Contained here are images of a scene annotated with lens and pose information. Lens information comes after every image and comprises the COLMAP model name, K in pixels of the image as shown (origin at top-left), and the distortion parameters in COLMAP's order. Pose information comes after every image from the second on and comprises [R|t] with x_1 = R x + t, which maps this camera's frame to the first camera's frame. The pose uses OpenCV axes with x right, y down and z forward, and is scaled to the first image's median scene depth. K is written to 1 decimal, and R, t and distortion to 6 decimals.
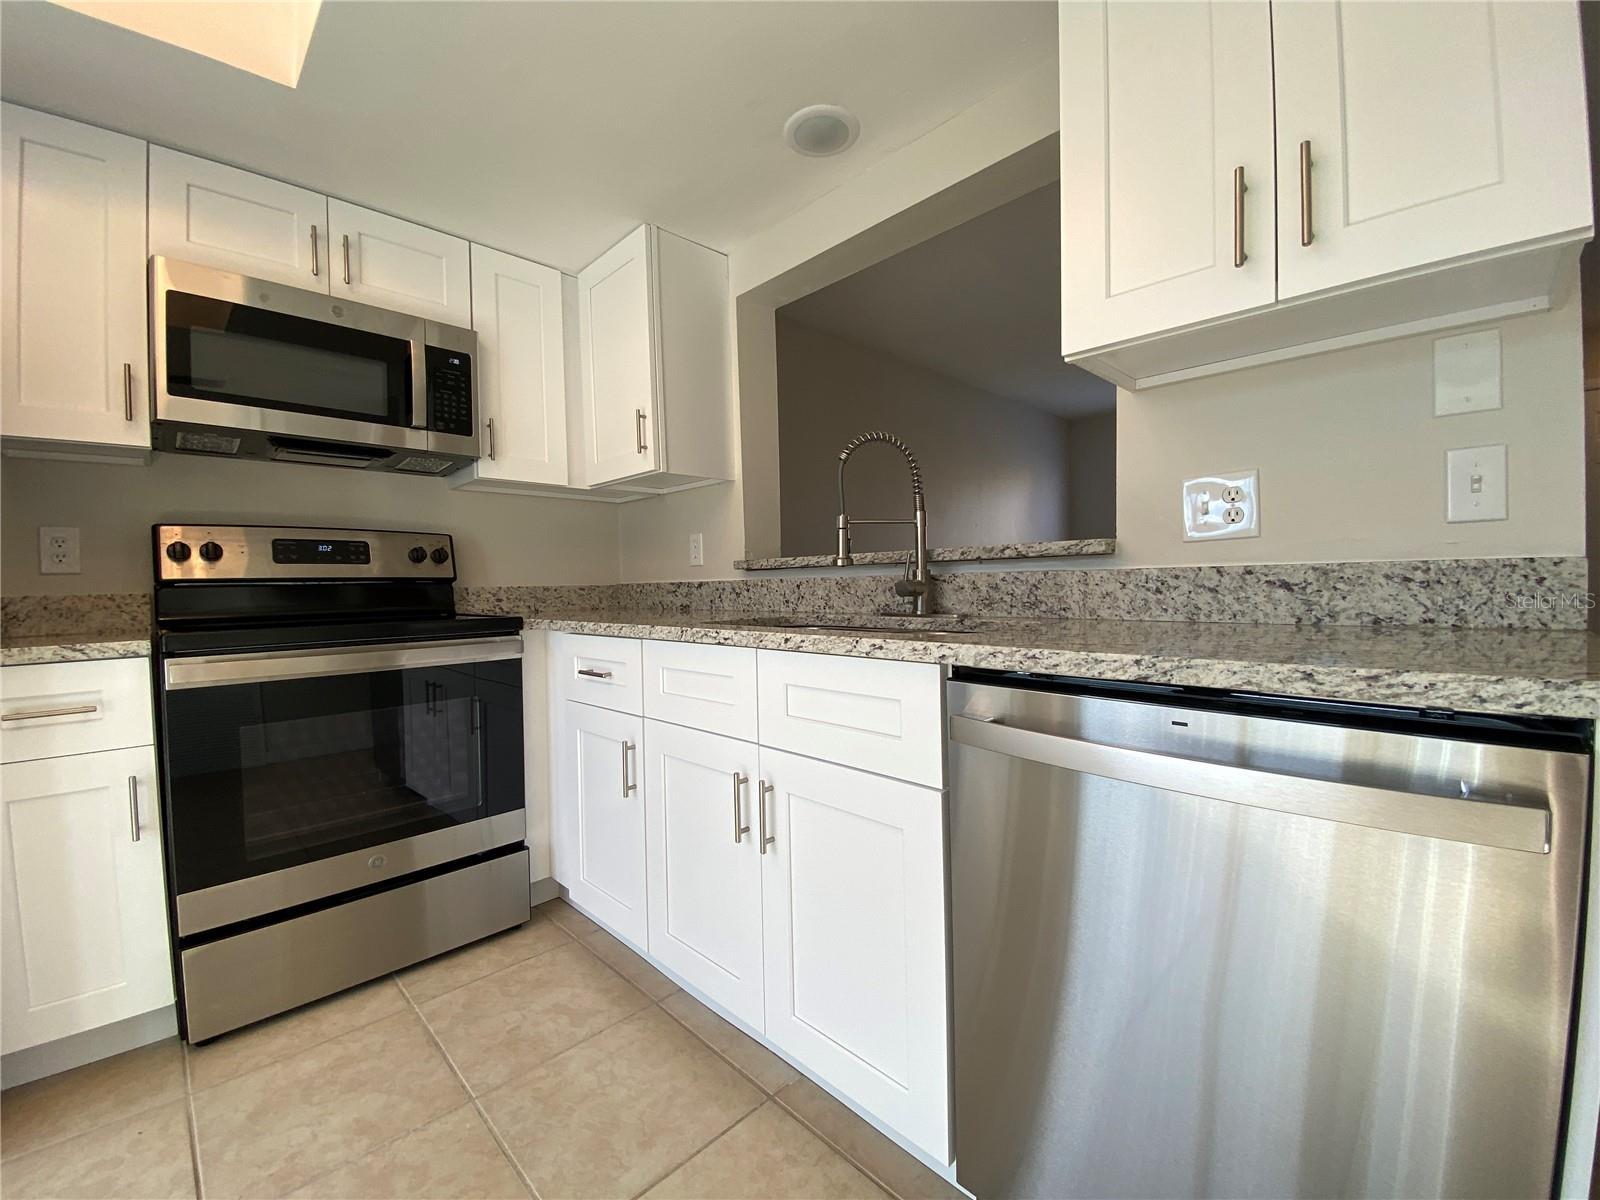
lens RADIAL K [[658.3, 0, 800.0], [0, 658.3, 600.0], [0, 0, 1]] dist [0.056120, -0.036170]
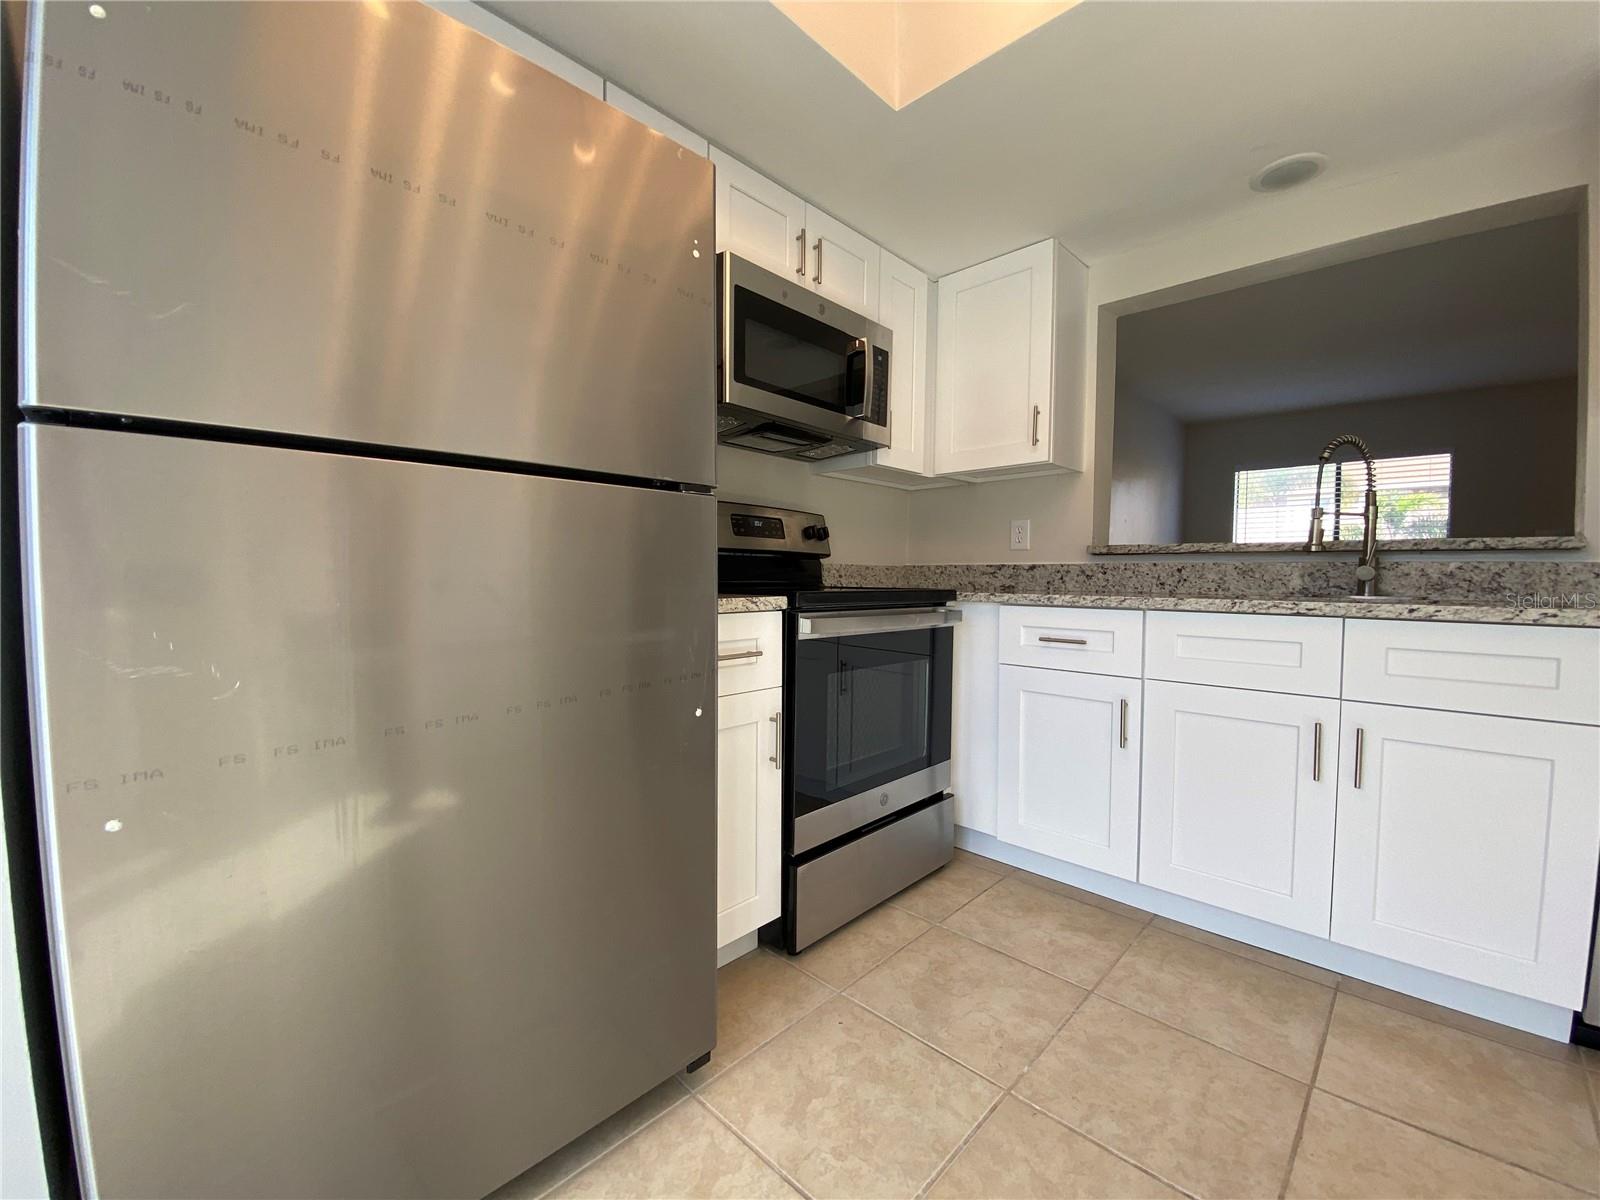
lens RADIAL K [[658.3, 0, 800.0], [0, 658.3, 600.0], [0, 0, 1]] dist [0.056120, -0.036170]
pose [[0.998327, 0.029680, 0.049623, -0.788127], [-0.030236, 0.999488, 0.010508, 0.041663], [-0.049285, -0.011991, 0.998713, -0.107040]]
